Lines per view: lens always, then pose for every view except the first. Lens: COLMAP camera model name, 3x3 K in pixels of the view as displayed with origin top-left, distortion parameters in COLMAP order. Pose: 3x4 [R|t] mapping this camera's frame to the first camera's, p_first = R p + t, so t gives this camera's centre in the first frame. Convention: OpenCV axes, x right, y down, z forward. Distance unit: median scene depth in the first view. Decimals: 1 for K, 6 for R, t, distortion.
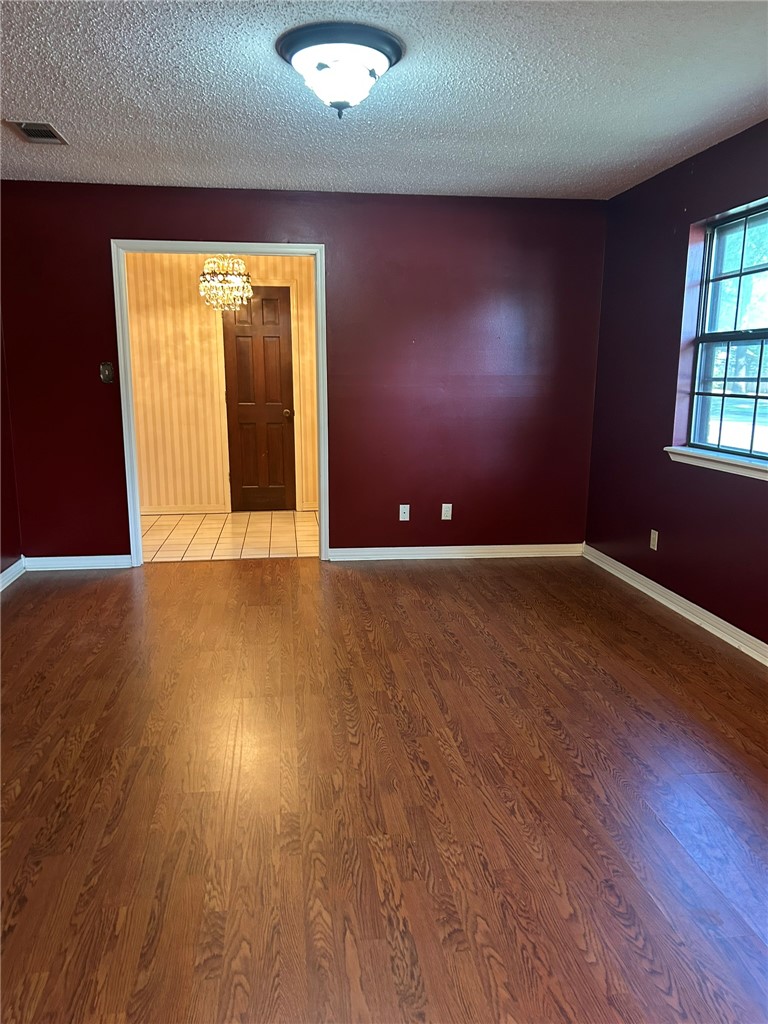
lens RADIAL K [[766.8, 0, 381.1], [0, 766.8, 514.5], [0, 0, 1]] dist [0.051502, -0.053806]
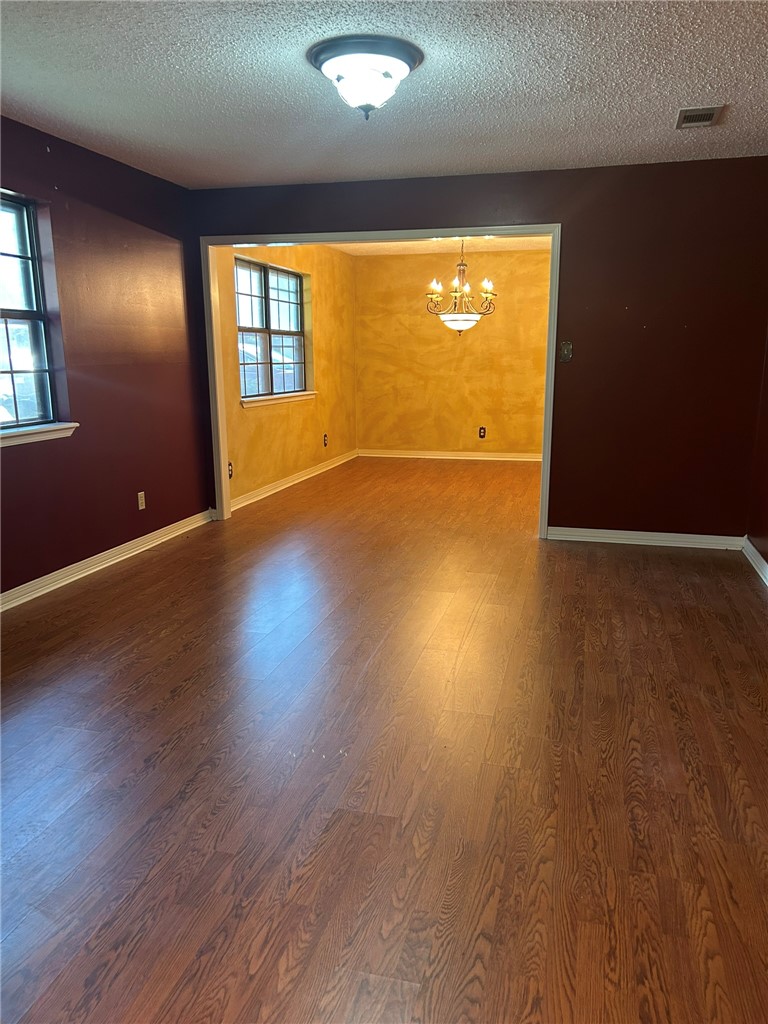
lens RADIAL K [[766.8, 0, 384.1], [0, 766.8, 512.2], [0, 0, 1]] dist [0.051502, -0.053806]
pose [[-0.925893, -0.081883, 0.368806, -0.429114], [0.067618, 0.924546, 0.375024, -0.328929], [-0.371686, 0.372170, -0.850493, 1.735636]]
